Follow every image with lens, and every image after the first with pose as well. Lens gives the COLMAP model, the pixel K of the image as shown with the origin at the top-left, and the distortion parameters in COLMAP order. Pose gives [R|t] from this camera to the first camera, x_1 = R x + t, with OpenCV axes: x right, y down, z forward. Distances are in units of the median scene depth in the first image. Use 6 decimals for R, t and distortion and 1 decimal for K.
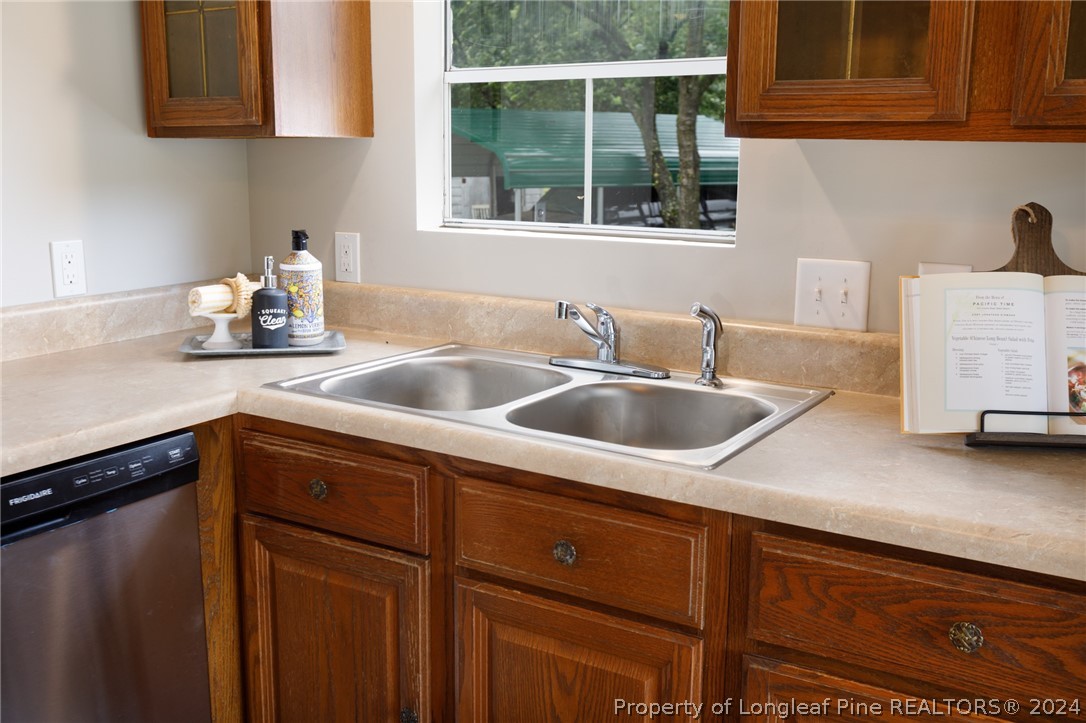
lens RADIAL K [[1049.5, 0, 543.0], [0, 1049.5, 361.5], [0, 0, 1]] dist [-0.008671, -0.002877]
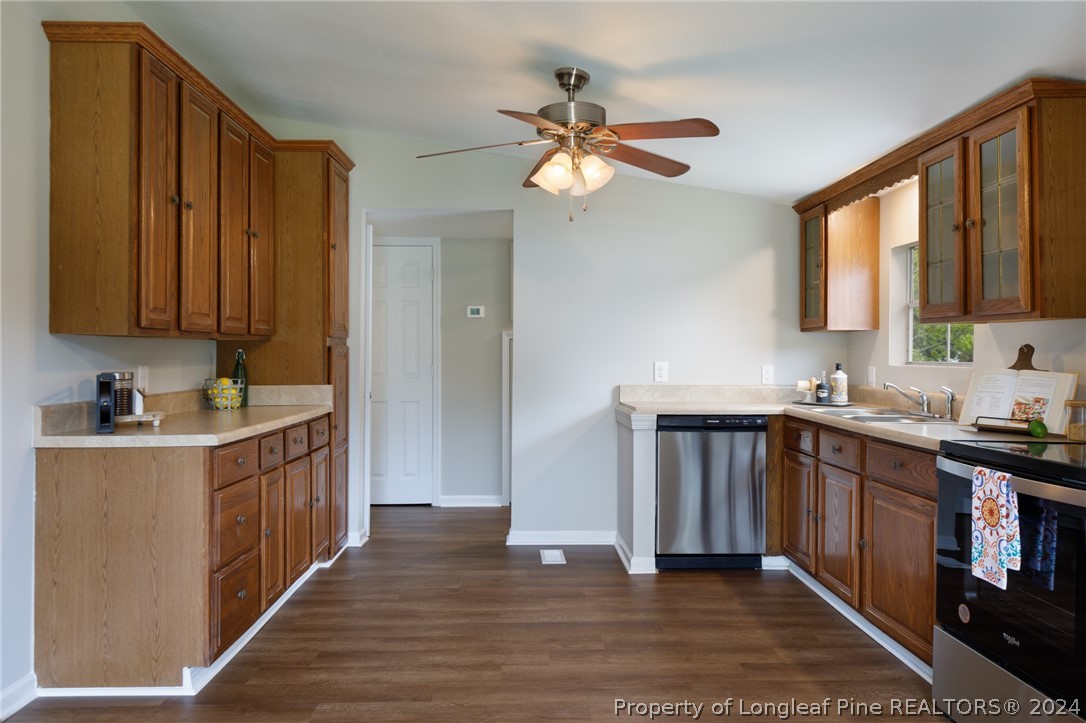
lens RADIAL K [[735.8, 0, 545.2], [0, 735.8, 350.5], [0, 0, 1]] dist [-0.003800, -0.000704]
pose [[0.563078, -0.008017, -0.826365, 1.187321], [-0.160711, 0.979800, -0.119012, 0.250000], [0.810626, 0.199819, 0.550416, -0.887311]]
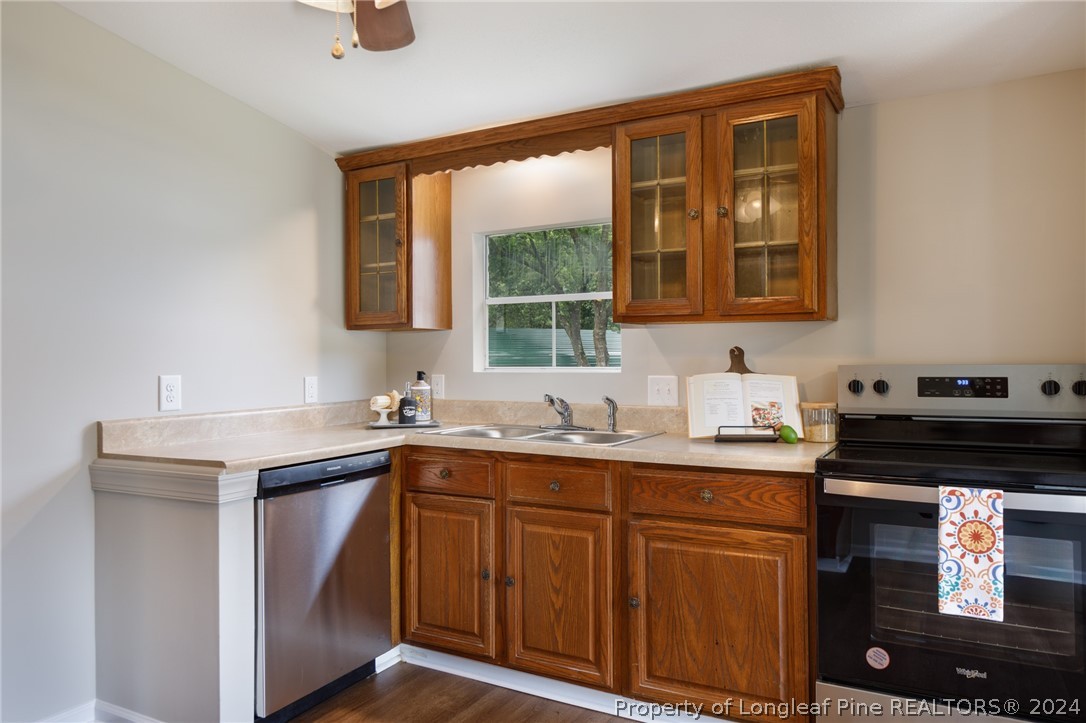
lens RADIAL K [[735.8, 0, 545.2], [0, 735.8, 350.5], [0, 0, 1]] dist [-0.003800, -0.000704]
pose [[0.998214, -0.012764, 0.058368, -0.082661], [0.024384, 0.978884, -0.202958, 0.185734], [-0.054545, 0.204018, 0.977446, -0.631212]]
